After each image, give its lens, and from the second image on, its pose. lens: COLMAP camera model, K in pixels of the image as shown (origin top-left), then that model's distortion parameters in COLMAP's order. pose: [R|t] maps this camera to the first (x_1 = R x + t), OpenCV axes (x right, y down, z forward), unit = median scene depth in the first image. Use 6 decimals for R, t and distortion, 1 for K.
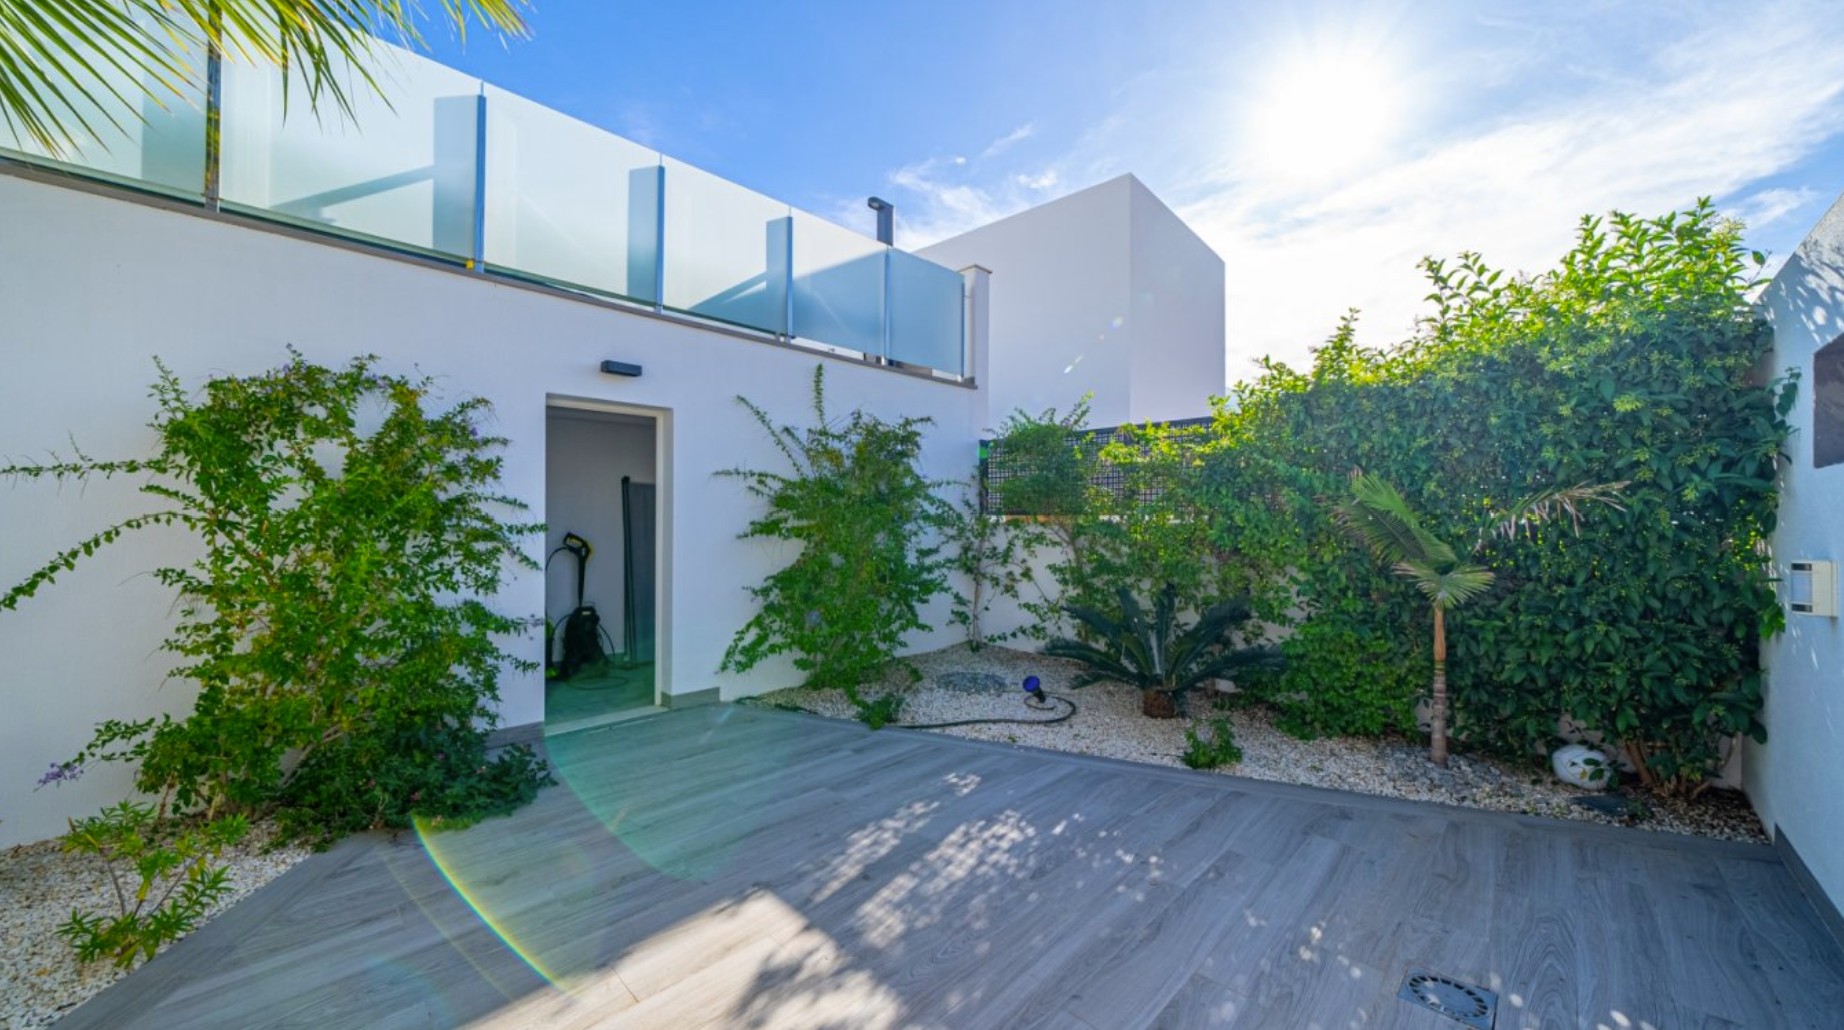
lens RADIAL K [[725.1, 0, 823.6], [0, 725.1, 521.0], [0, 0, 1]] dist [0.000015, -0.000002]
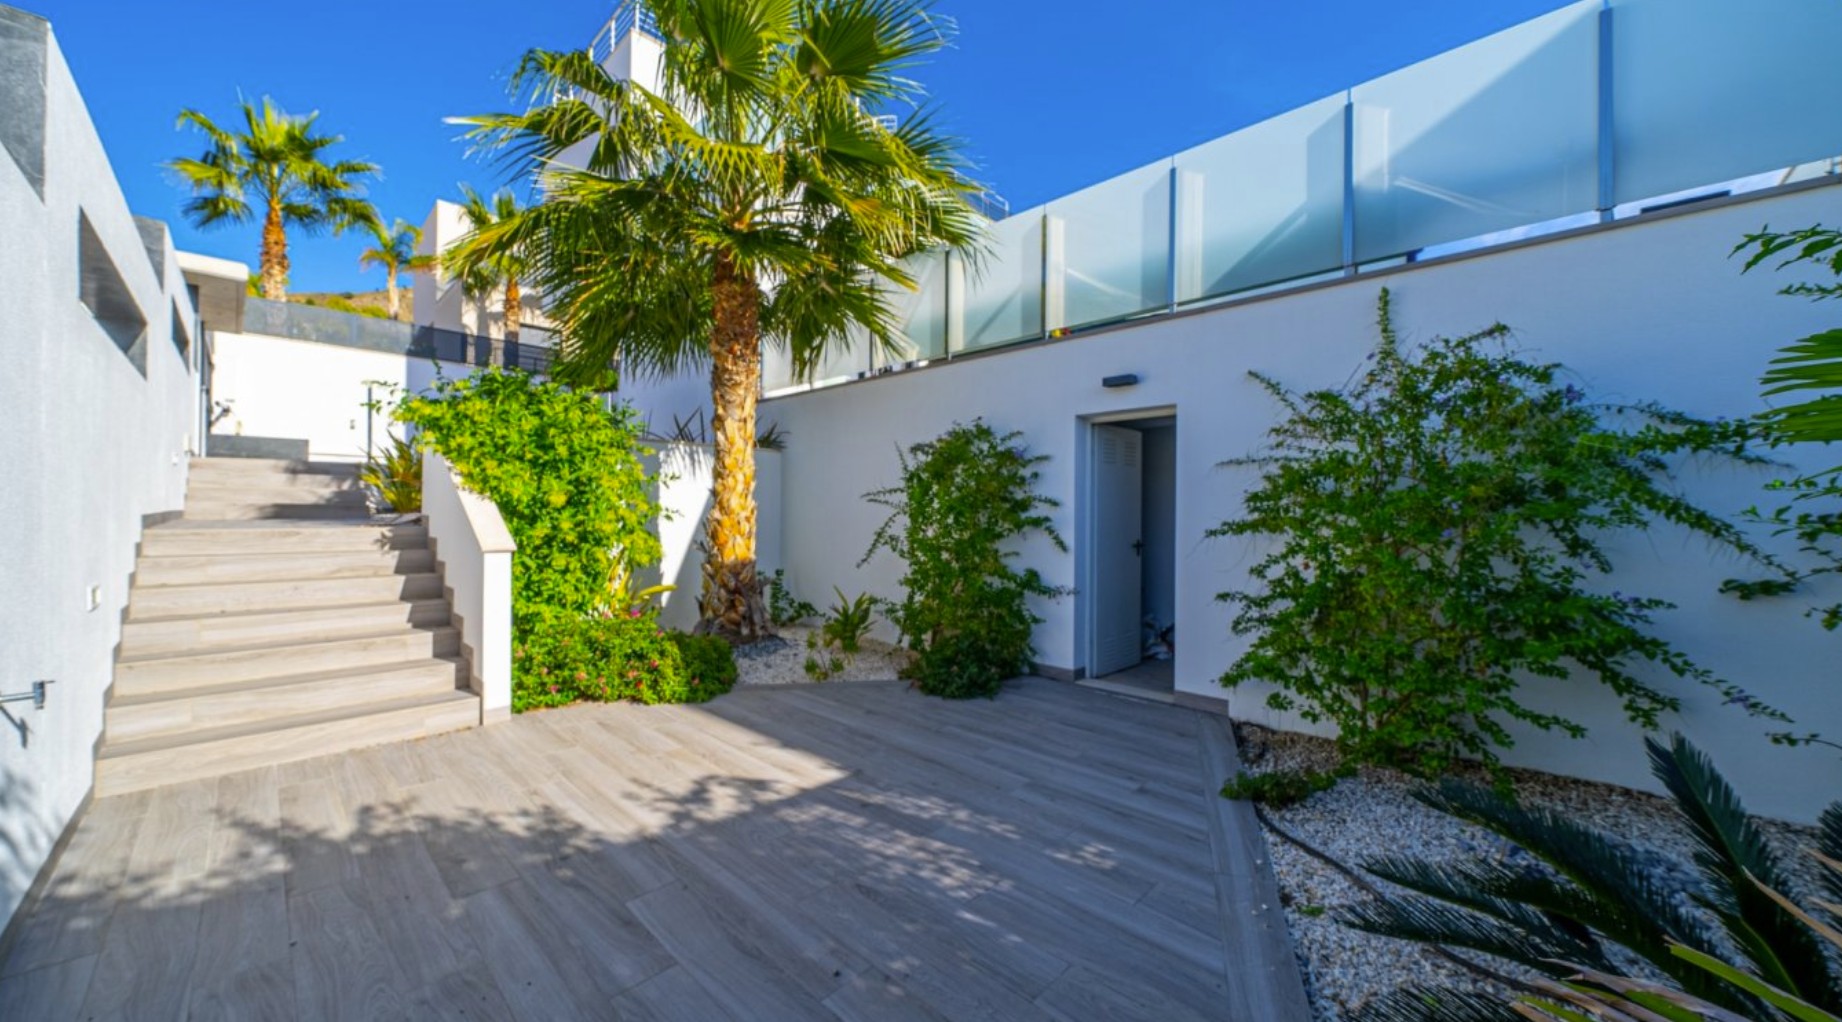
lens RADIAL K [[637.4, 0, 918.6], [0, 637.4, 521.4], [0, 0, 1]] dist [-0.009415, -0.000265]
pose [[0.034748, 0.006226, -0.999377, 0.967539], [-0.008498, 0.999946, 0.005935, 0.006891], [0.999360, 0.008286, 0.034799, 0.902716]]
